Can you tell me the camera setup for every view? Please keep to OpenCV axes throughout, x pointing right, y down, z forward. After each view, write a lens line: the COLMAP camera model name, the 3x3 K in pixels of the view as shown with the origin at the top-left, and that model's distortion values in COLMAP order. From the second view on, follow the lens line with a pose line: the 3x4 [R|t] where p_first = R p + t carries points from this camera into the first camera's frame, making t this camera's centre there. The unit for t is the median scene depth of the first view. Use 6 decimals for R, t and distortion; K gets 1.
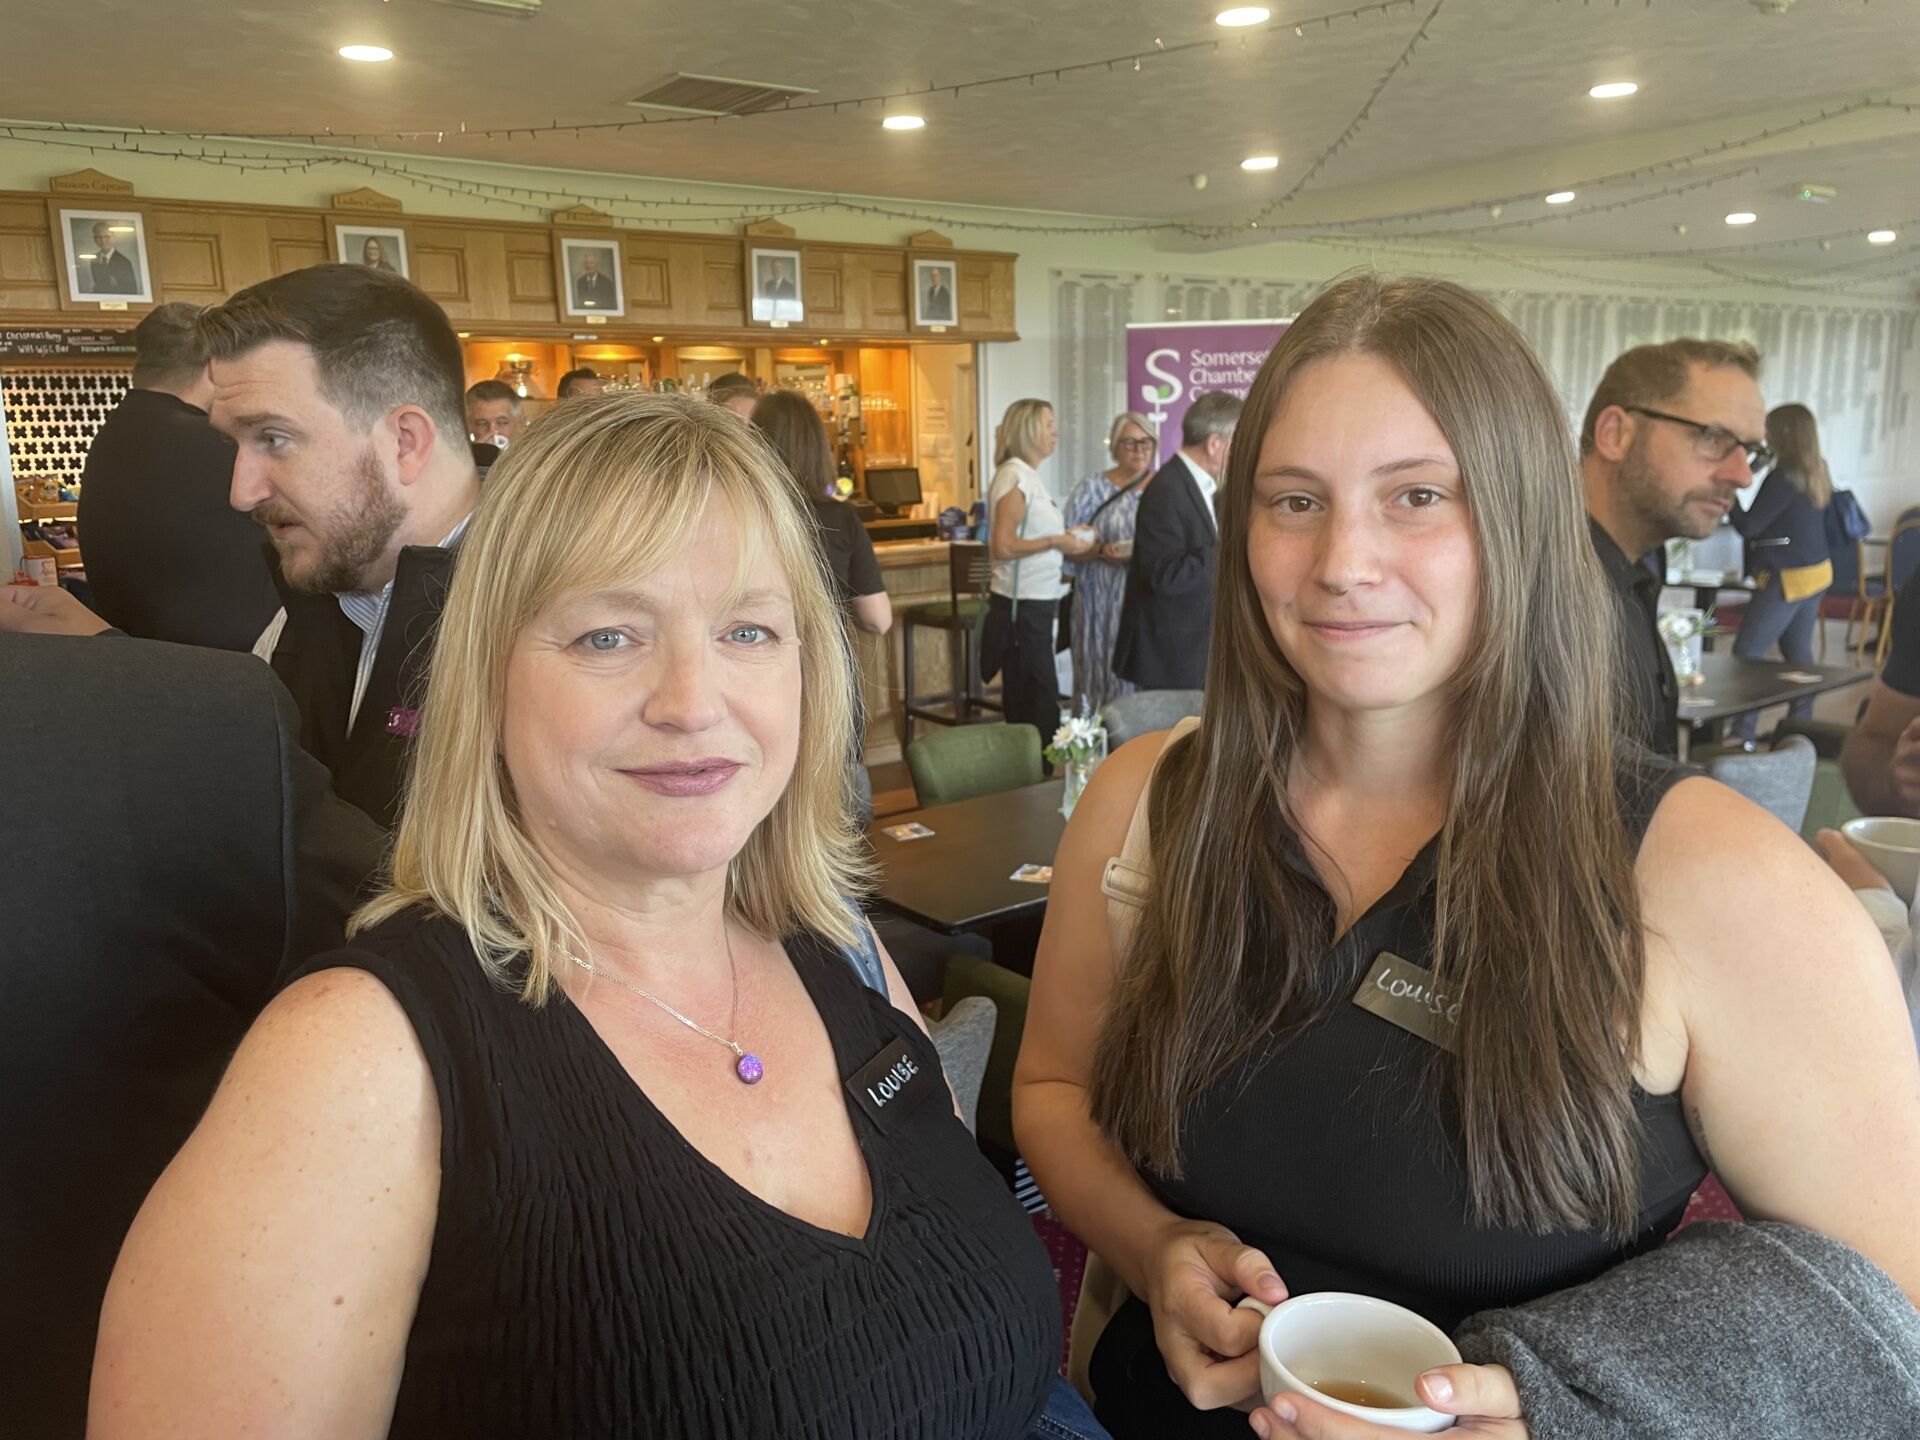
lens RADIAL K [[1447.8, 0, 960.0], [0, 1447.8, 720.0], [0, 0, 1]] dist [0.091704, -0.106543]
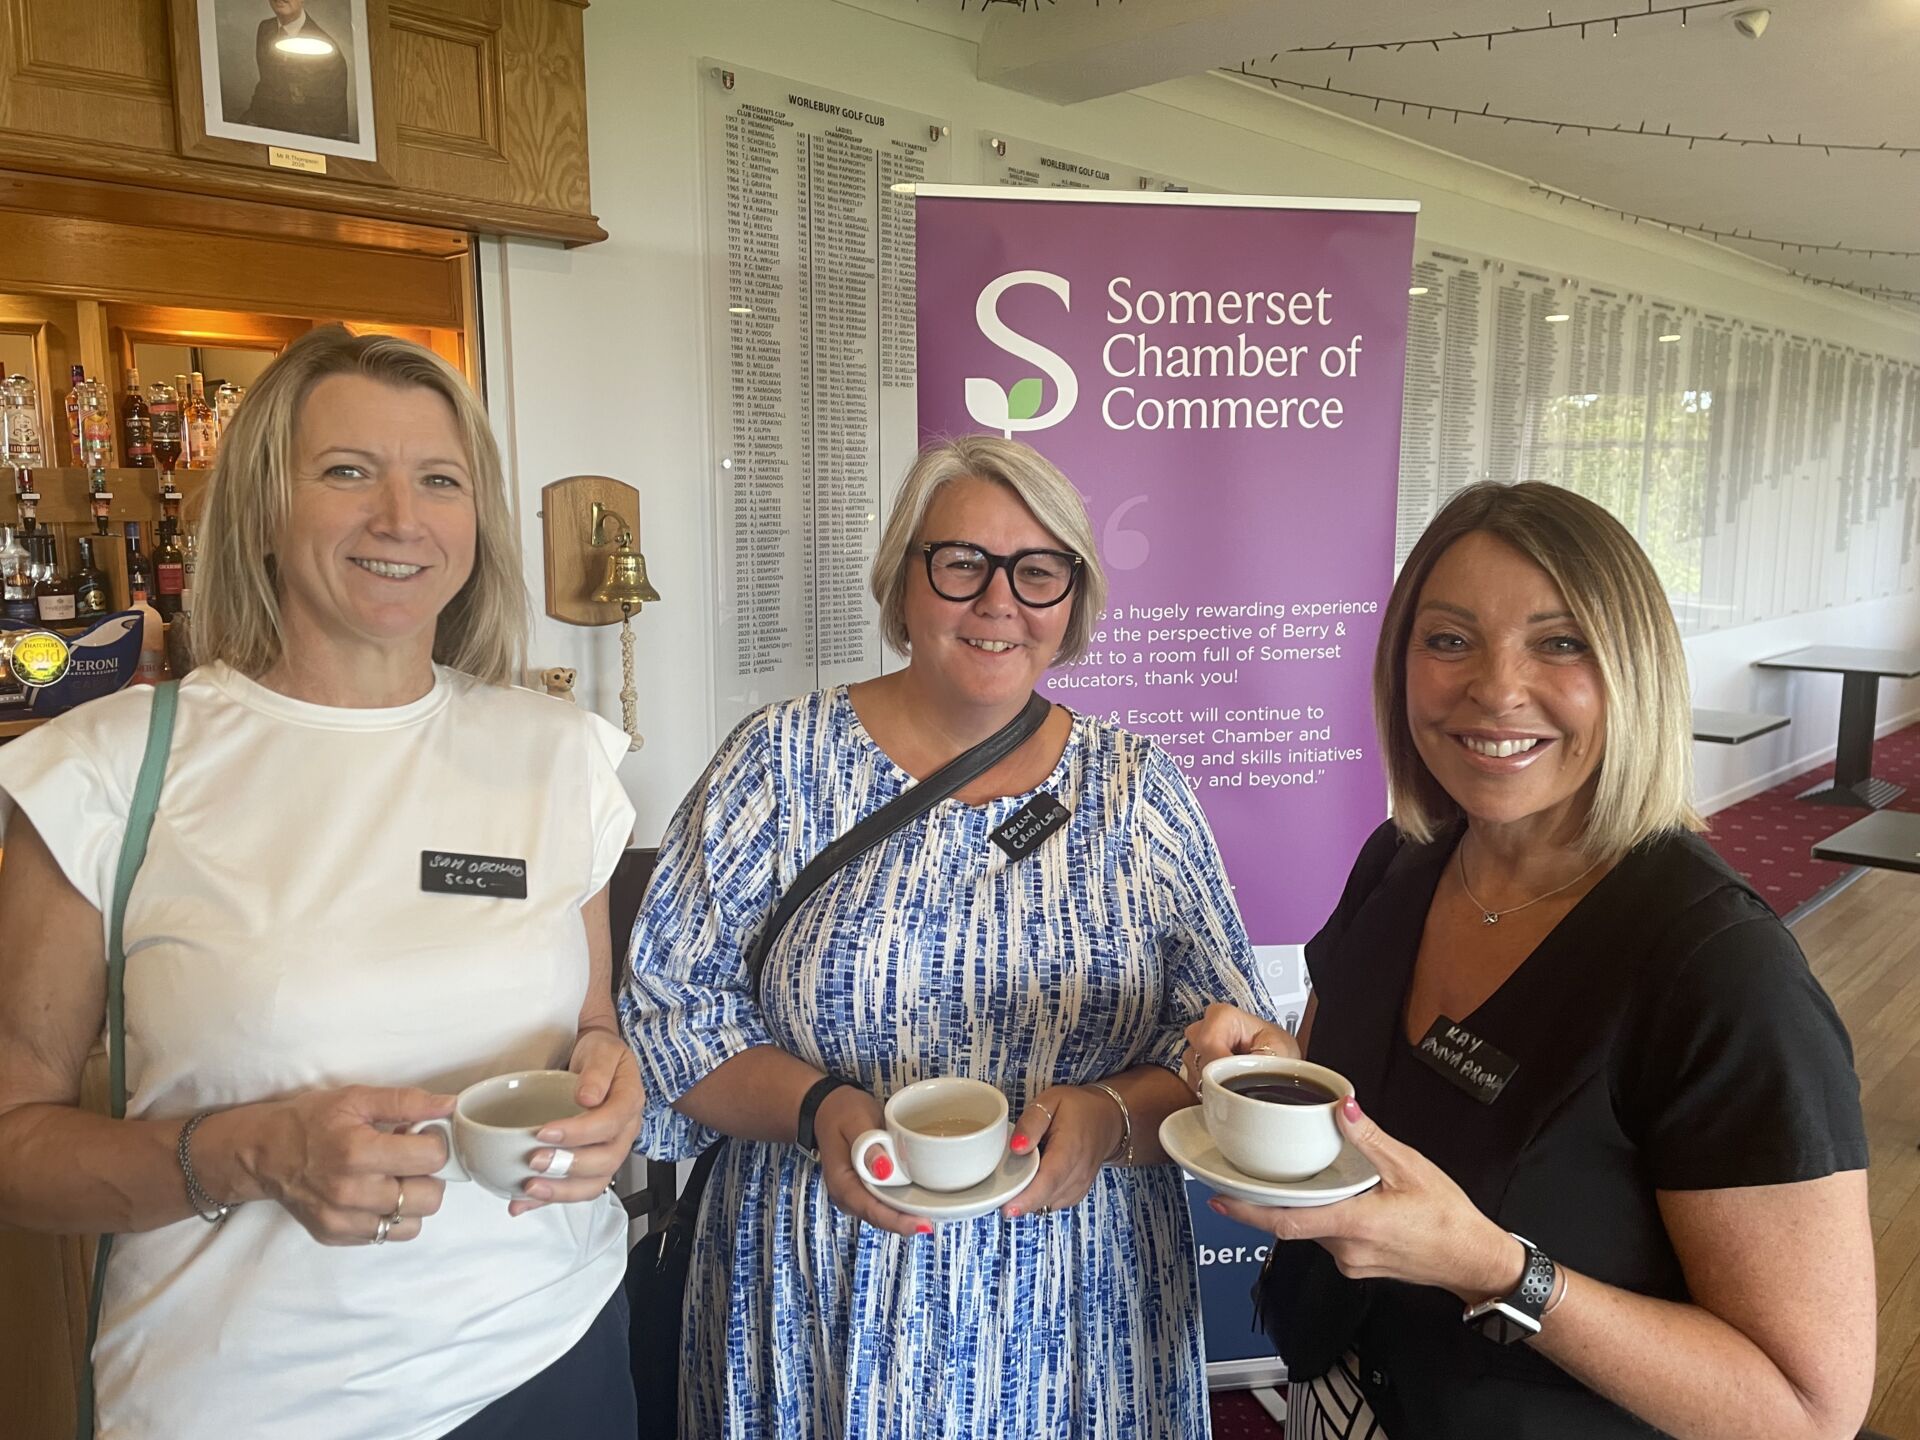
lens RADIAL K [[1447.8, 0, 960.0], [0, 1447.8, 720.0], [0, 0, 1]] dist [0.091704, -0.106543]
pose [[0.987260, -0.000489, 0.159118, 0.070030], [0.008110, 0.998850, -0.047250, -0.132709], [-0.158912, 0.047939, 0.986128, 0.662372]]
